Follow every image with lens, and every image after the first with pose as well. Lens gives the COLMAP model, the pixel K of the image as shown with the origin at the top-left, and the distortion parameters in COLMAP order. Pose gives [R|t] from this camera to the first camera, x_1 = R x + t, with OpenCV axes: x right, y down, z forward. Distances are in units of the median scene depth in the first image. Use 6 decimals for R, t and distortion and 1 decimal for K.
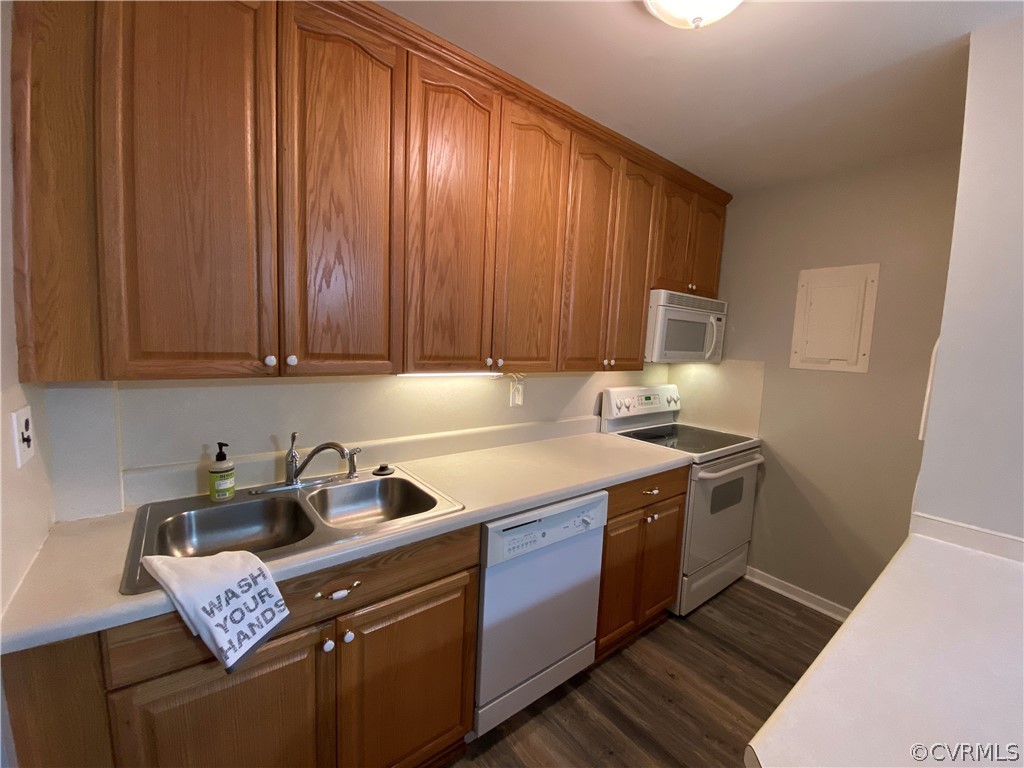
lens RADIAL K [[418.5, 0, 513.7], [0, 418.5, 378.0], [0, 0, 1]] dist [0.008767, -0.011502]
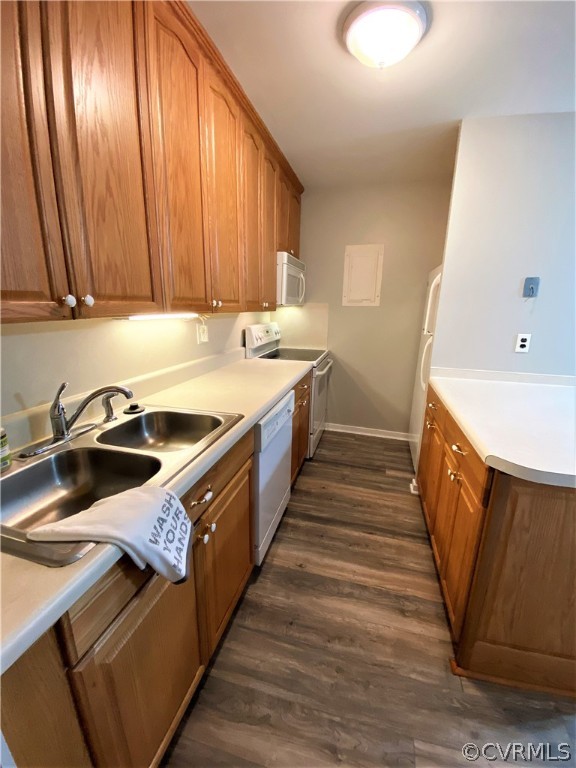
lens RADIAL K [[313.9, 0, 287.7], [0, 313.9, 381.0], [0, 0, 1]] dist [0.008767, -0.011502]
pose [[0.794099, -0.171449, 0.583106, -0.425128], [0.072981, 0.979345, 0.188564, 0.023541], [-0.603391, -0.107183, 0.790209, 0.113705]]
